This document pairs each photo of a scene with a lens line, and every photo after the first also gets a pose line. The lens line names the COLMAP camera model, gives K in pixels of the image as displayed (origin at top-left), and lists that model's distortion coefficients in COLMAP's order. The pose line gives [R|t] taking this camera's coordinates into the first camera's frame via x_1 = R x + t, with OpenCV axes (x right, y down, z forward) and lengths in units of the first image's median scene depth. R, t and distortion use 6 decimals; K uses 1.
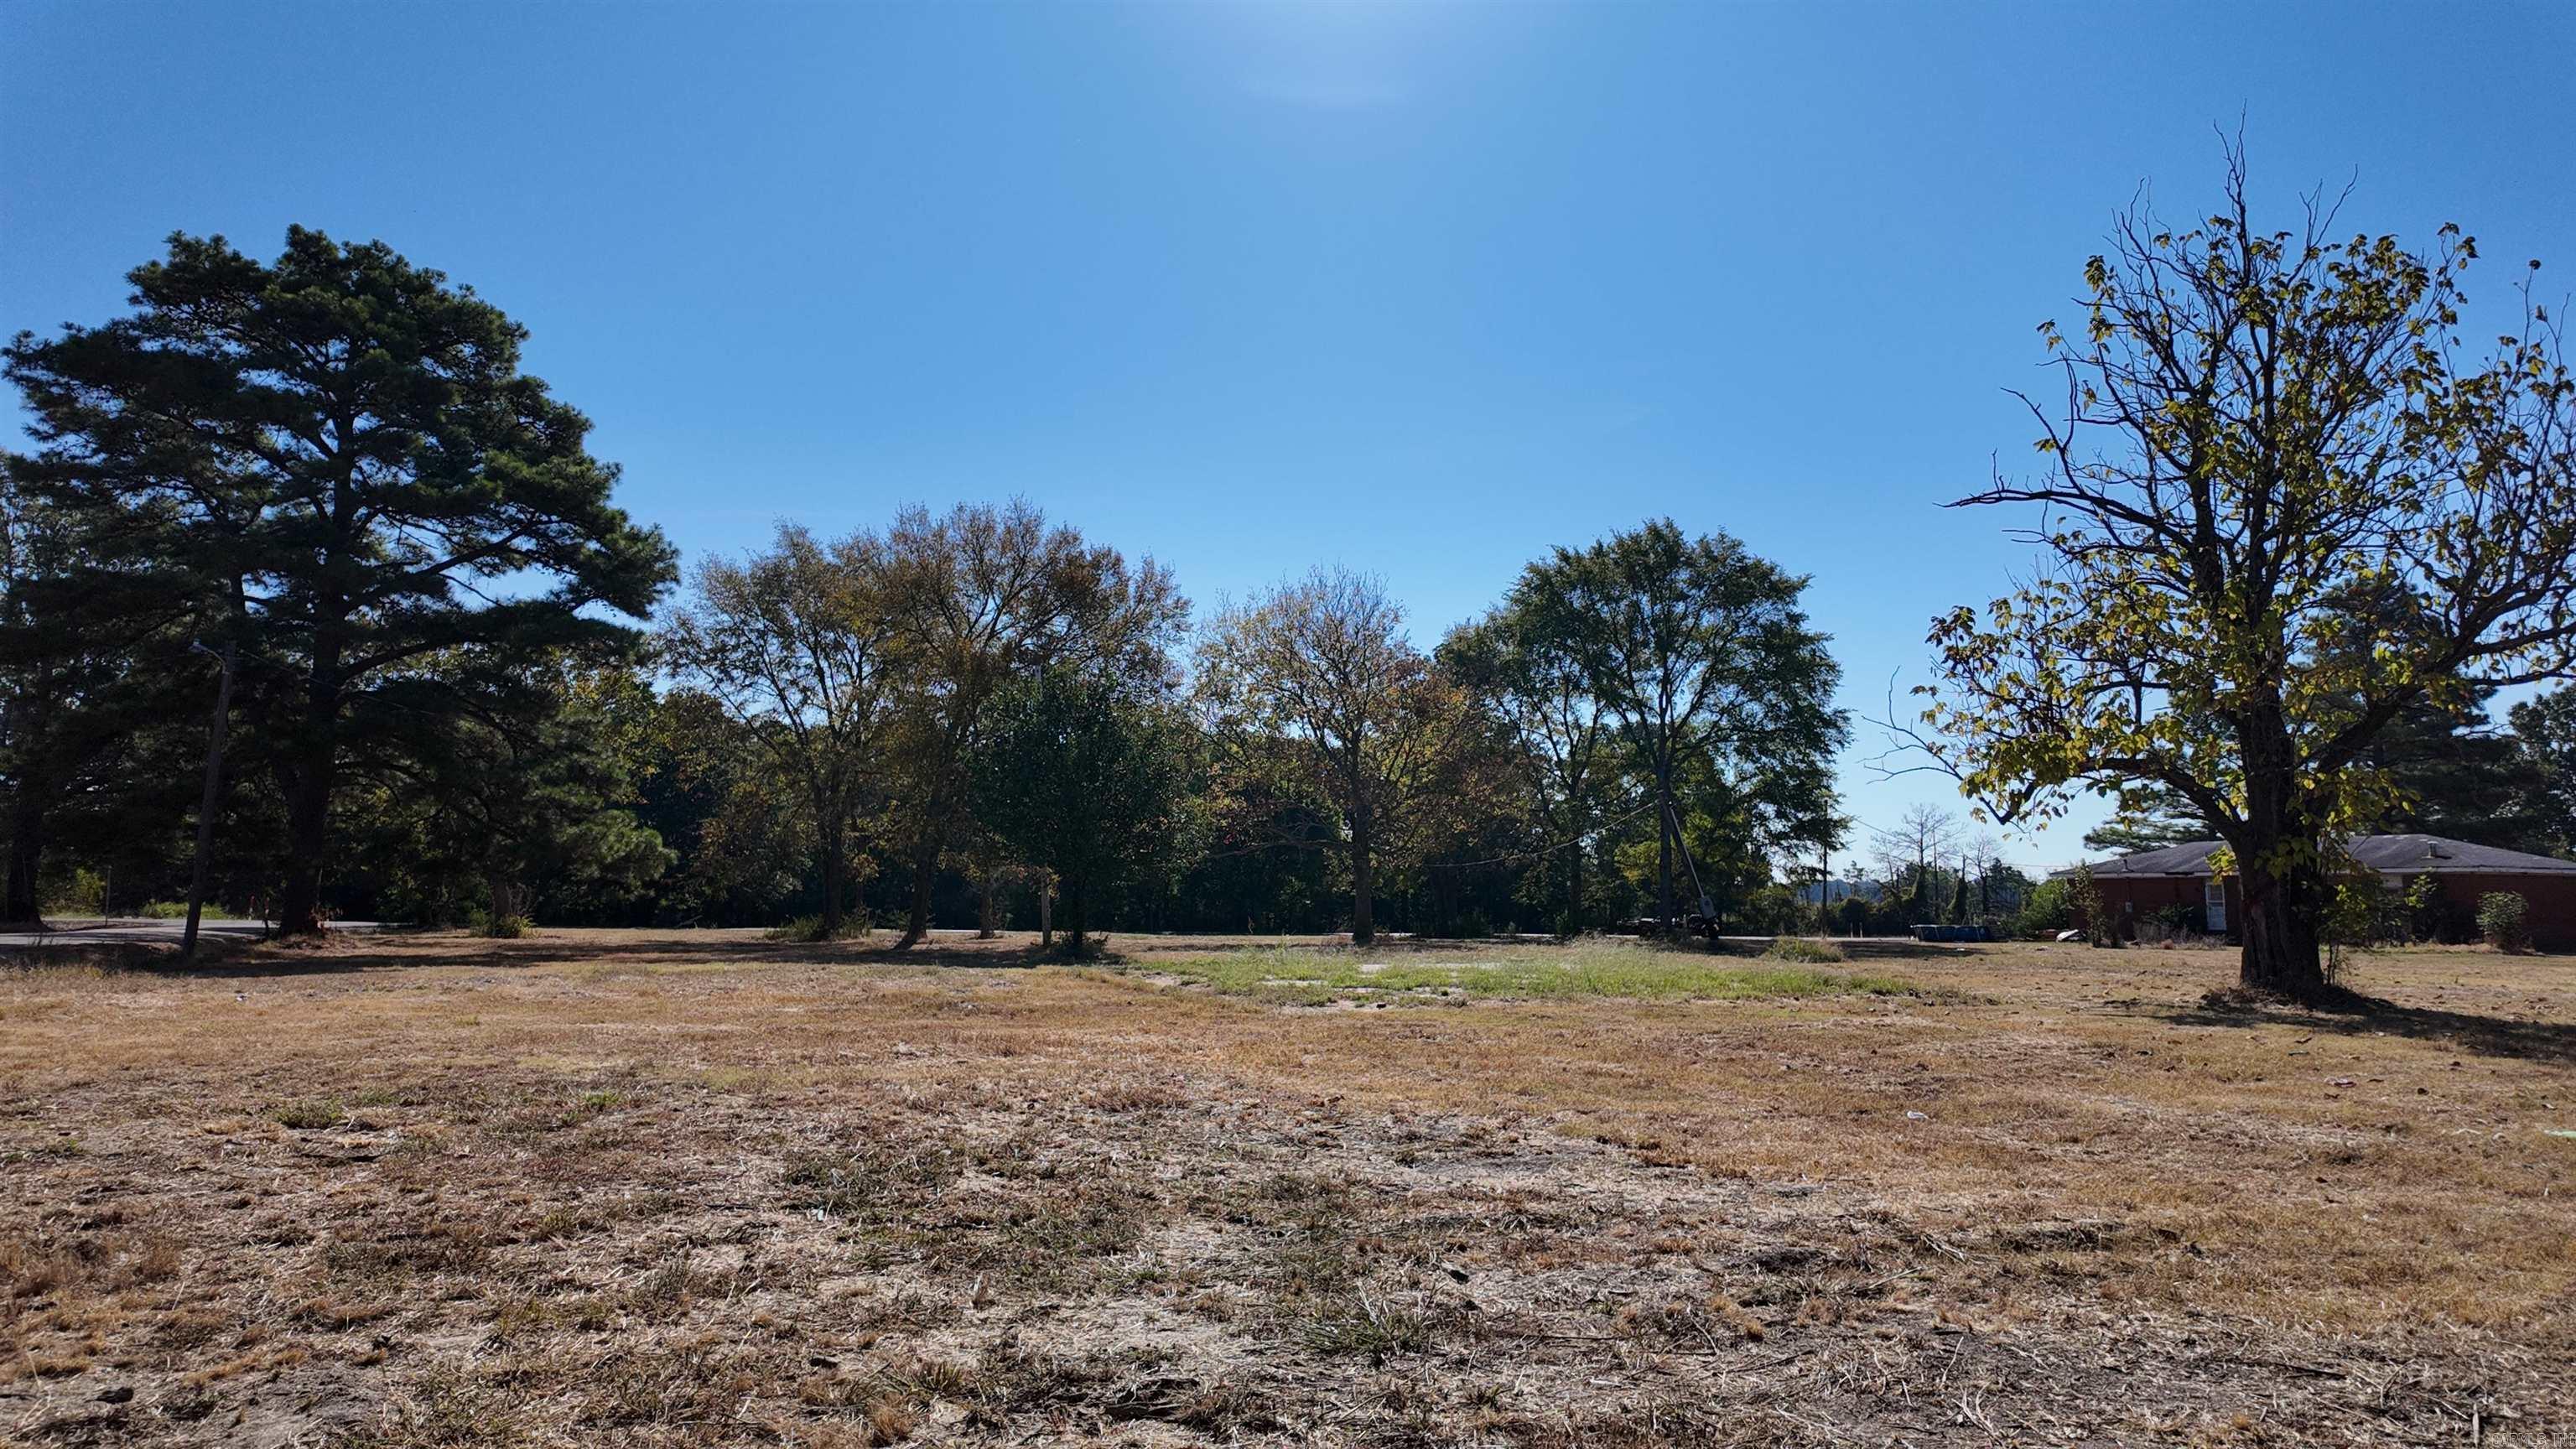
lens RADIAL K [[1495.9, 0, 1293.1], [0, 1495.9, 720.8], [0, 0, 1]] dist [0.077563, -0.081577]
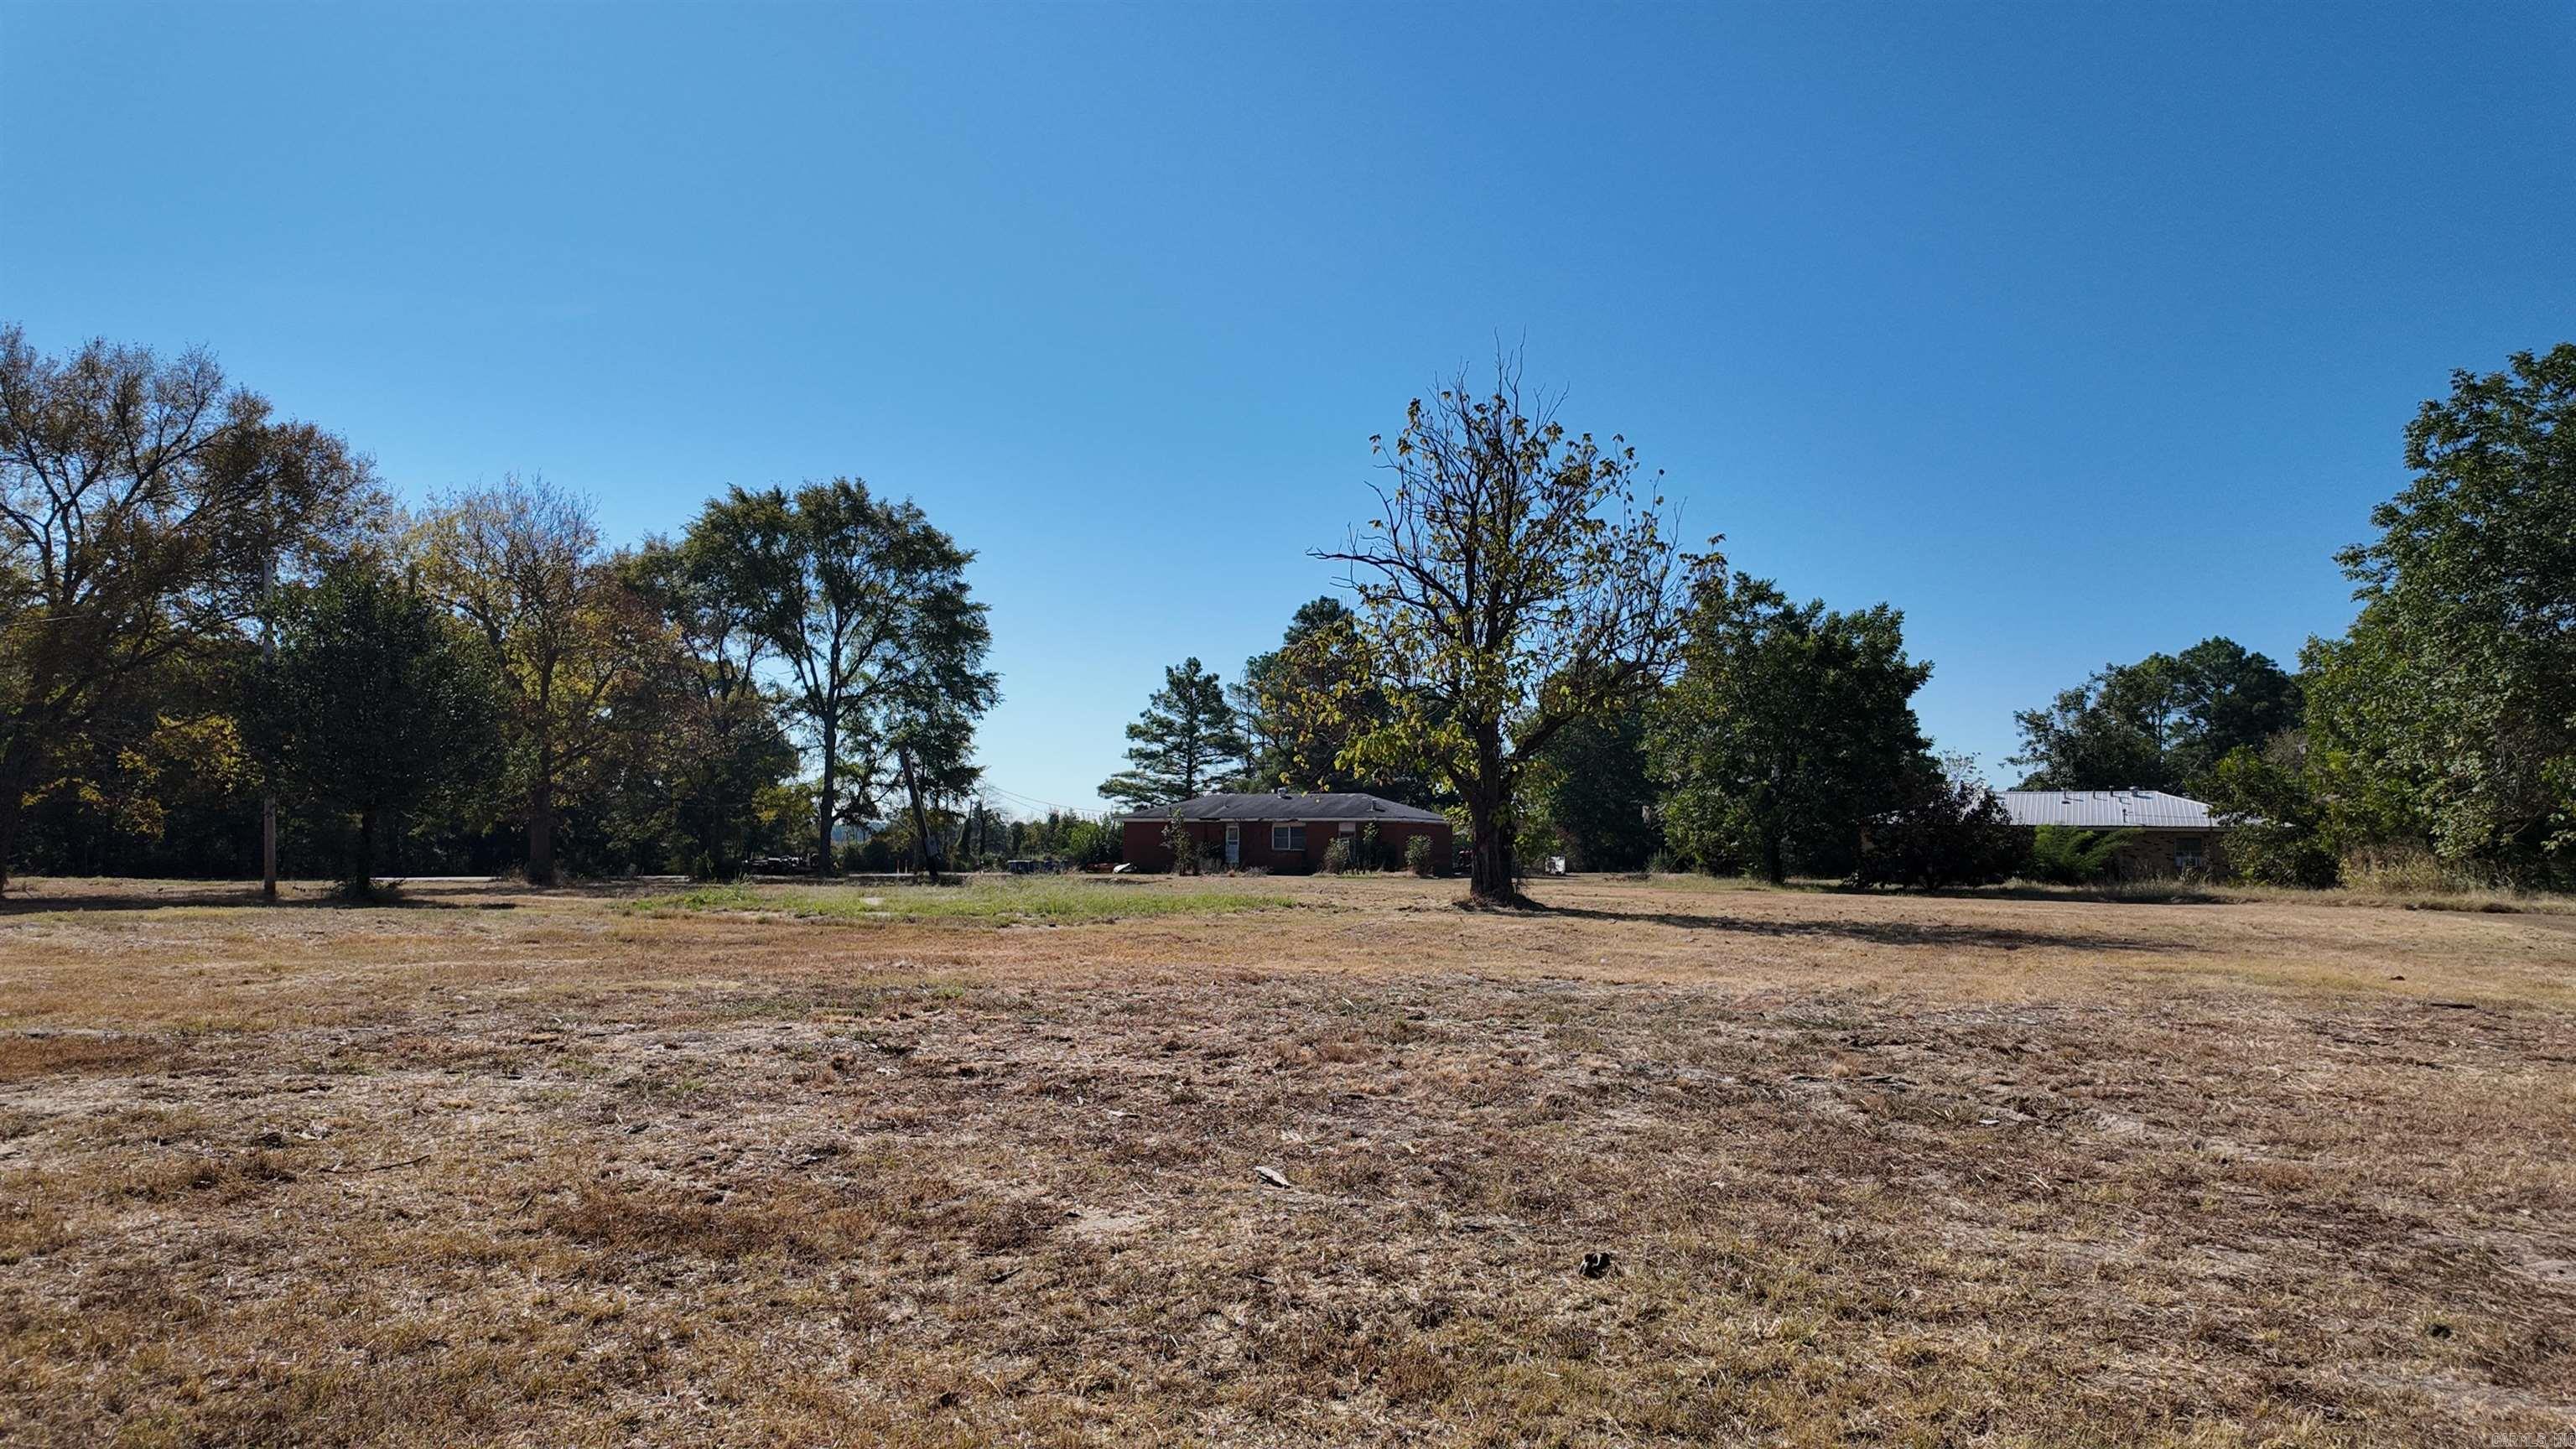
lens RADIAL K [[1495.9, 0, 1293.1], [0, 1495.9, 720.8], [0, 0, 1]] dist [0.077563, -0.081577]
pose [[0.776740, 0.055858, 0.627339, -0.166456], [-0.080851, 0.996661, 0.011365, -0.002262], [-0.624610, -0.059549, 0.778663, -0.022988]]
